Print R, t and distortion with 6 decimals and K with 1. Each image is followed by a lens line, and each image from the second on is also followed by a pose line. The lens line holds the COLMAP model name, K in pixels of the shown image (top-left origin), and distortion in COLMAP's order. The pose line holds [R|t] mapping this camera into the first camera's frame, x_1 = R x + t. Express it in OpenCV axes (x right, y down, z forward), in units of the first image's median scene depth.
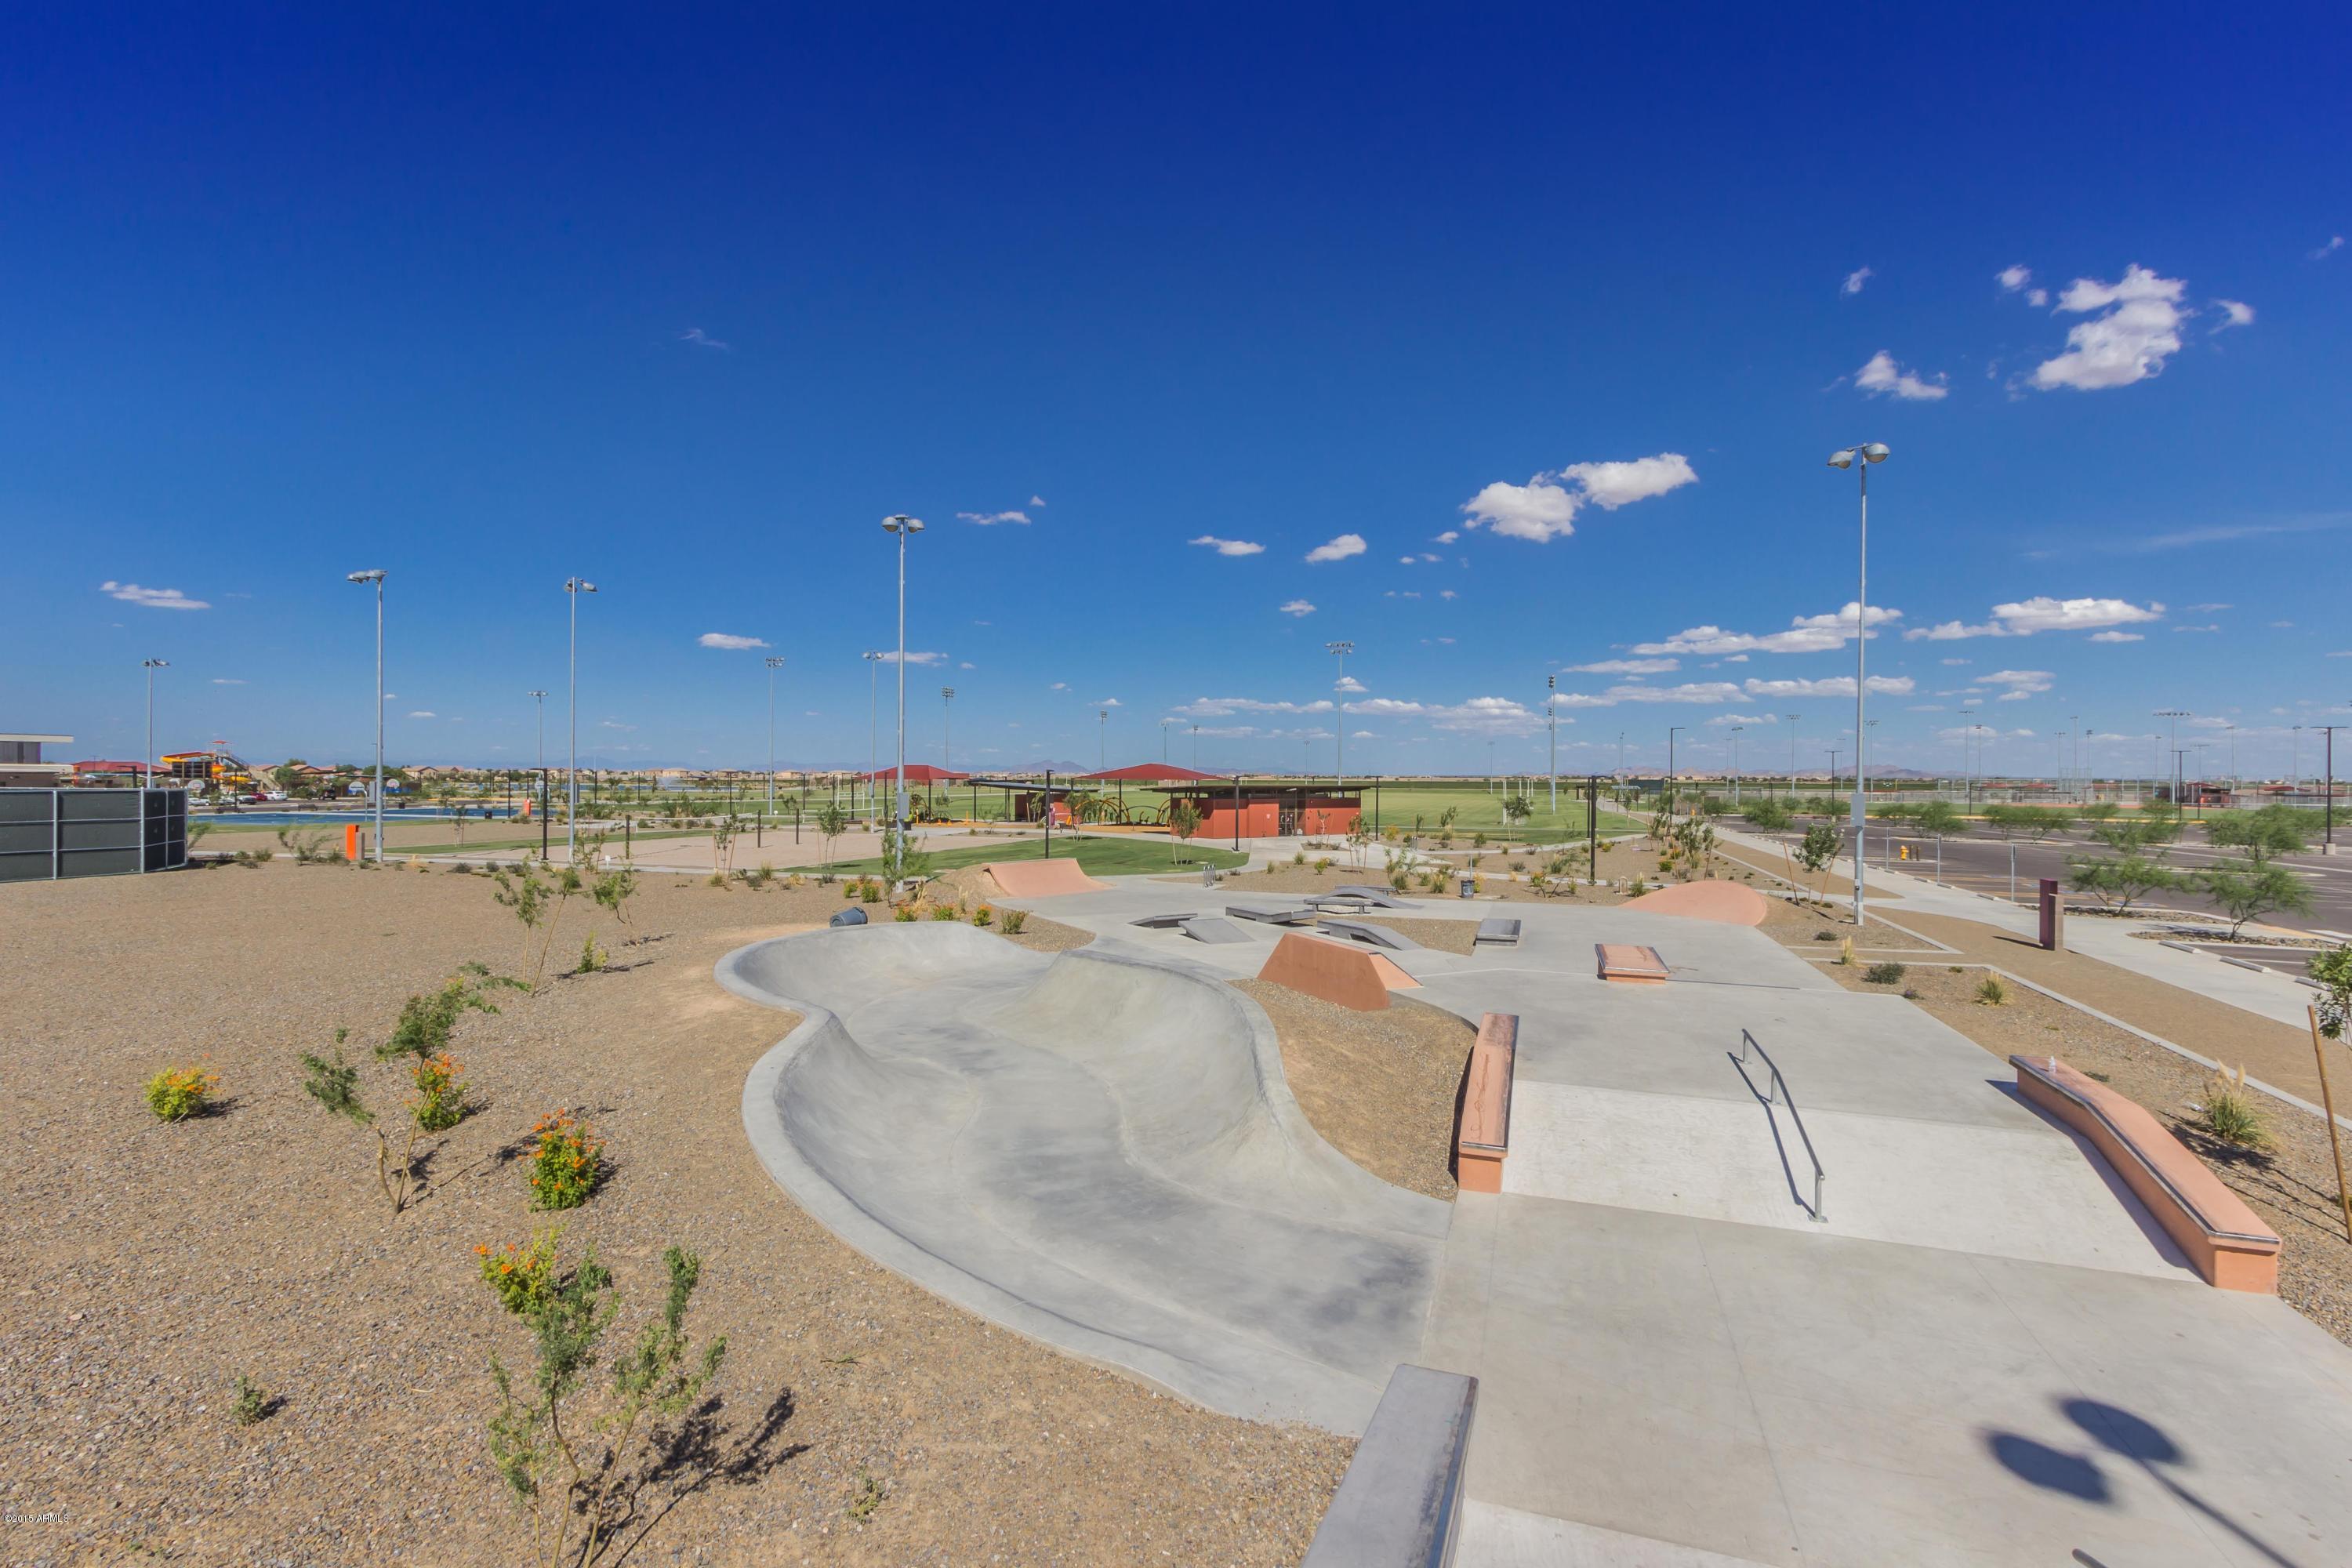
lens RADIAL K [[1085.1, 0, 1176.0], [0, 1085.1, 784.0], [0, 0, 1]] dist [-0.010093, 0.000022]
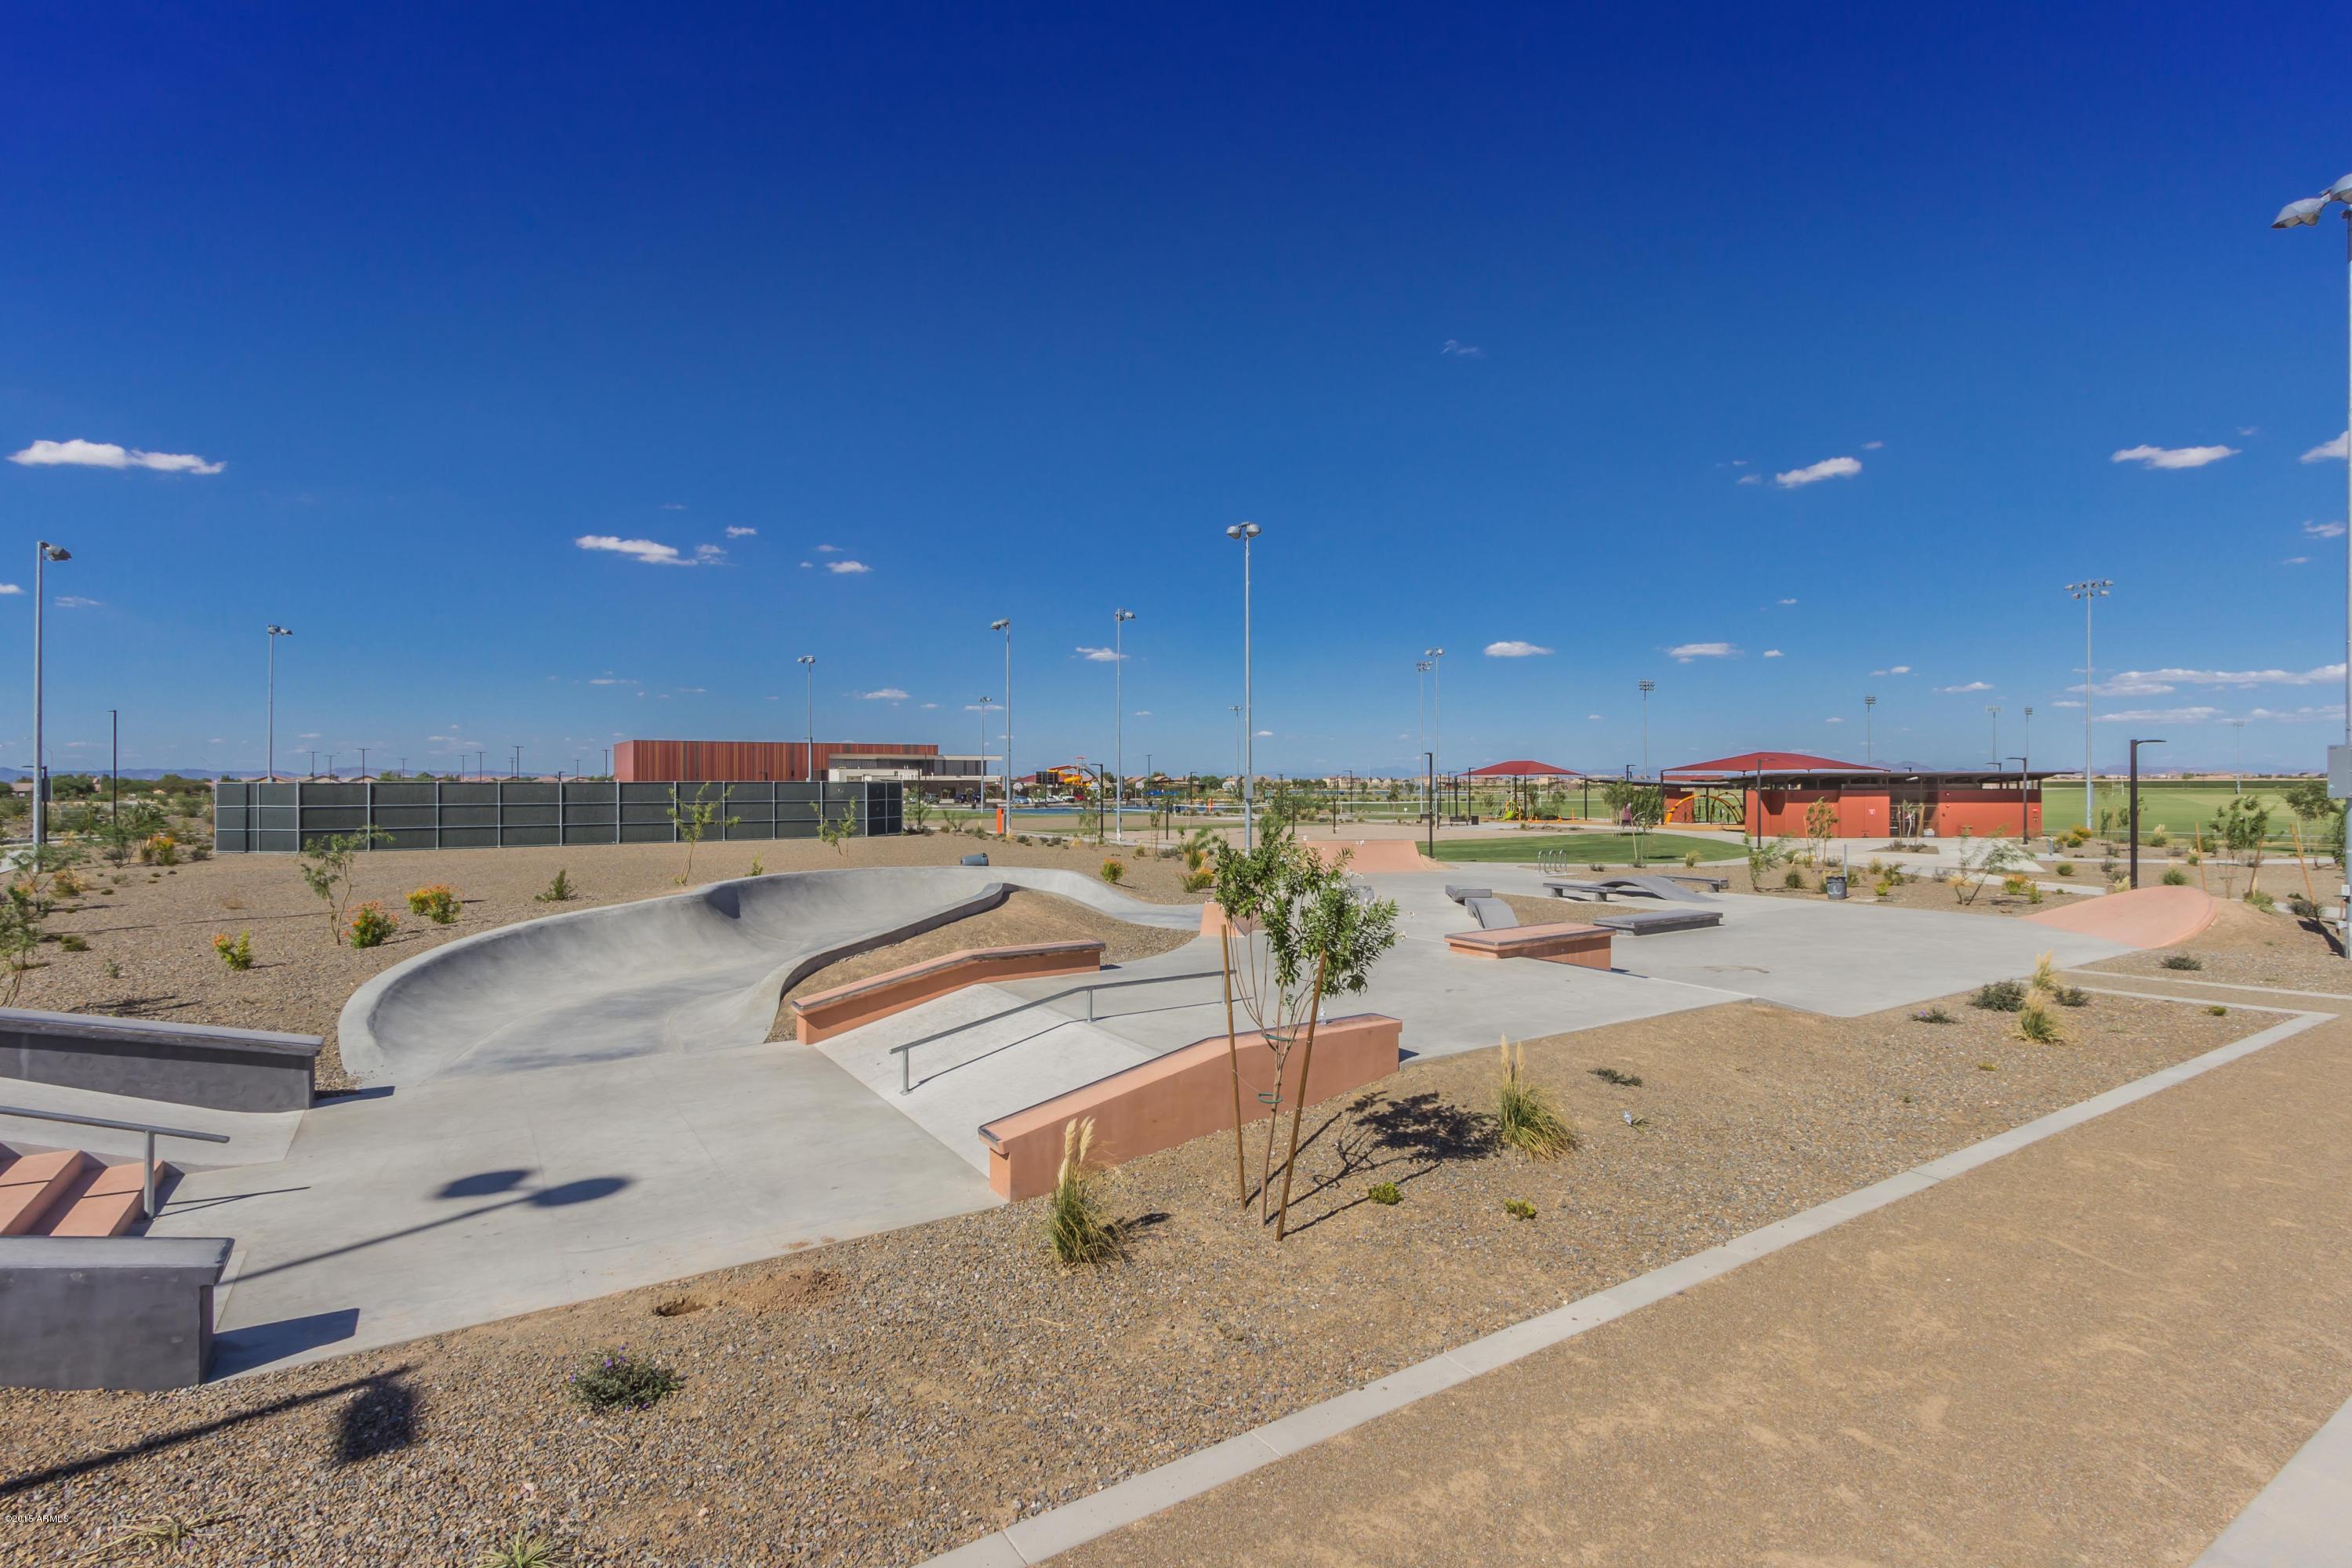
lens RADIAL K [[1111.0, 0, 1176.0], [0, 1111.0, 784.0], [0, 0, 1]] dist [0.033306, -0.000017]
pose [[0.778104, -0.007803, -0.628087, 0.206028], [0.003661, 0.999962, -0.007887, 0.013743], [0.628124, 0.003837, 0.778103, 0.038781]]
